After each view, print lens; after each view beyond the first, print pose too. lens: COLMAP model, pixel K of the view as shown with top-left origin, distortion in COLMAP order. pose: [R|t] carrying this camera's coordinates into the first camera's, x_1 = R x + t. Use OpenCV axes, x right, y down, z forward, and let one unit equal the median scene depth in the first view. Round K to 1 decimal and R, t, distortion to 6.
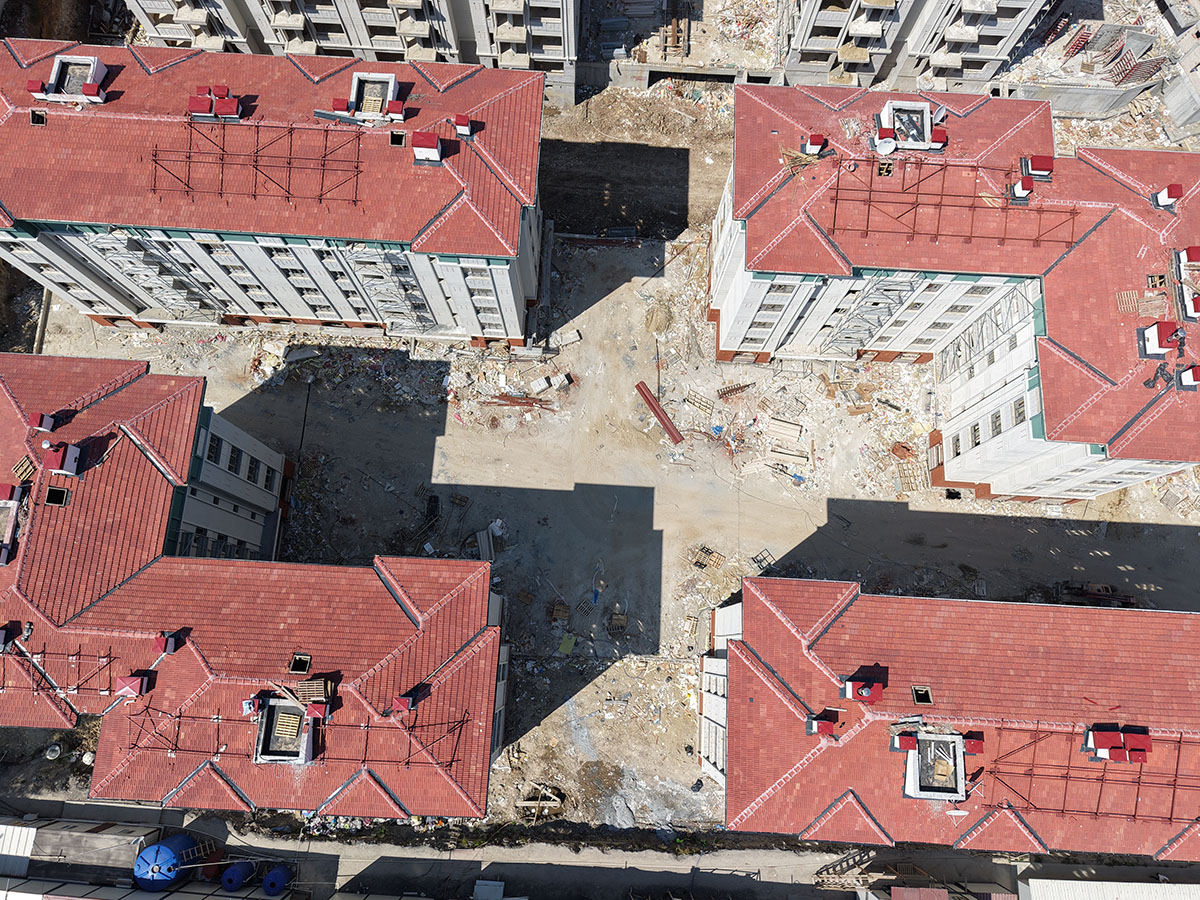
lens RADIAL K [[800.2, 0, 597.1], [0, 800.2, 454.4], [0, 0, 1]] dist [0.030342, -0.029477]
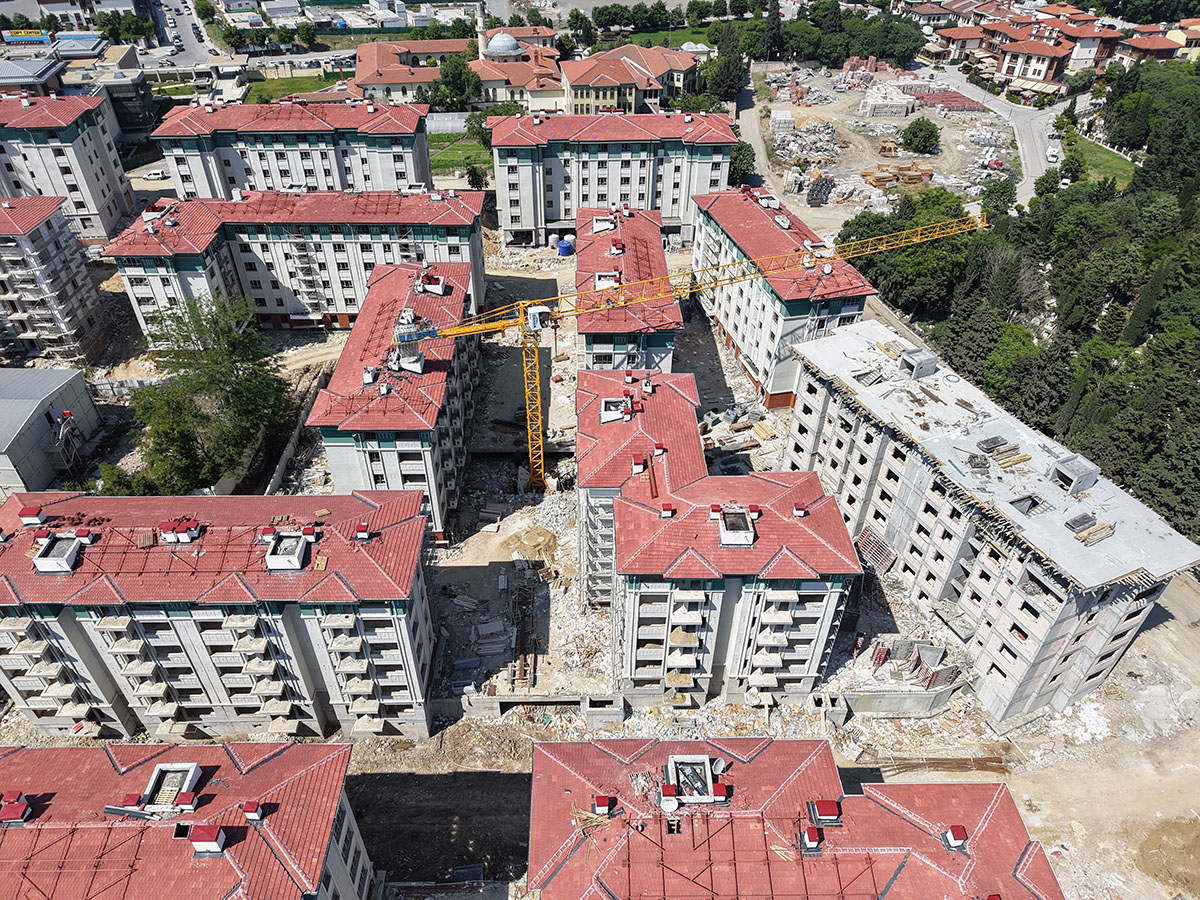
lens RADIAL K [[800.2, 0, 597.1], [0, 800.2, 454.4], [0, 0, 1]] dist [0.030342, -0.029477]
pose [[0.997328, -0.048277, 0.054823, 0.172580], [0.071663, 0.792144, -0.606112, -0.090328], [-0.014167, 0.608421, 0.793488, -0.059552]]
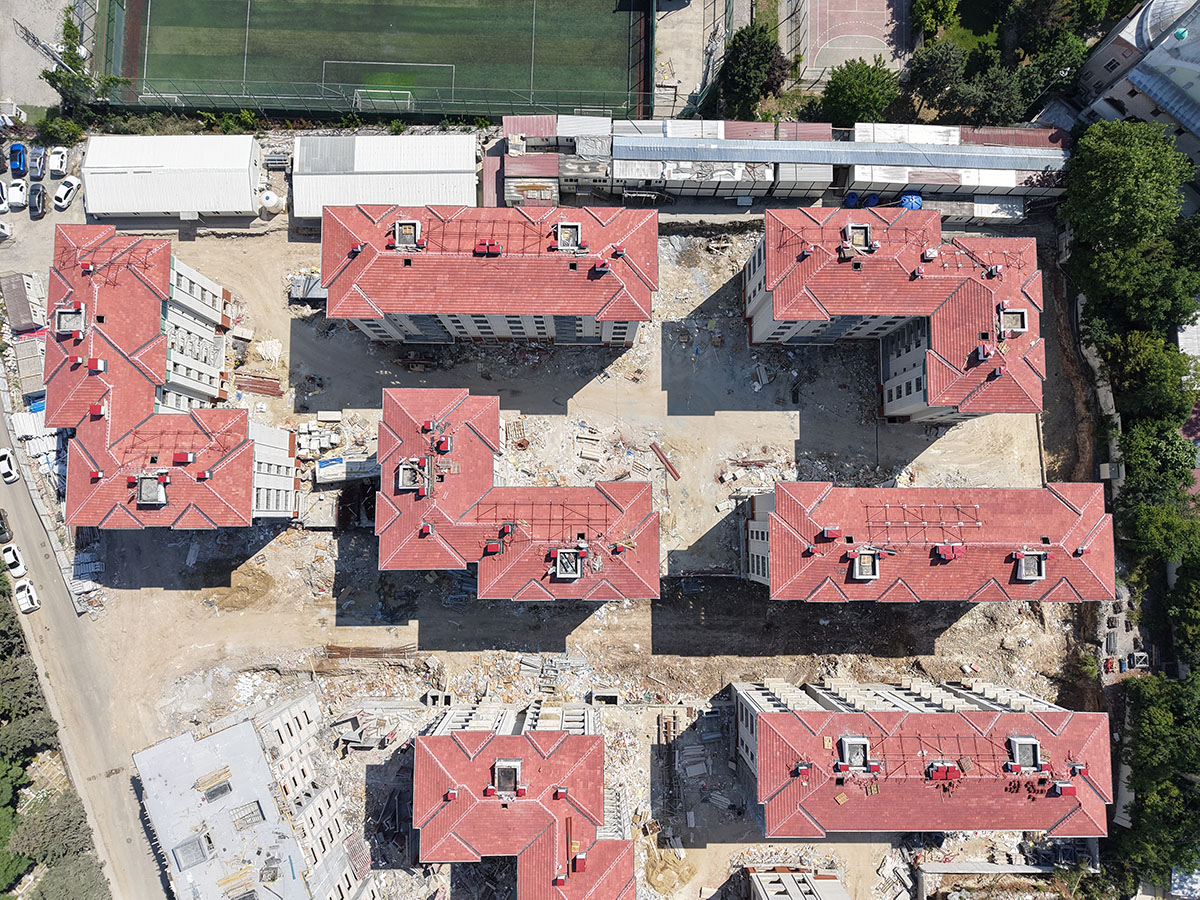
lens RADIAL K [[800.2, 0, 597.1], [0, 800.2, 454.4], [0, 0, 1]] dist [0.030342, -0.029477]
pose [[-0.998229, 0.049023, -0.033702, 0.280685], [-0.057092, -0.948653, 0.311124, -0.555175], [-0.016719, 0.312497, 0.949771, -0.583326]]
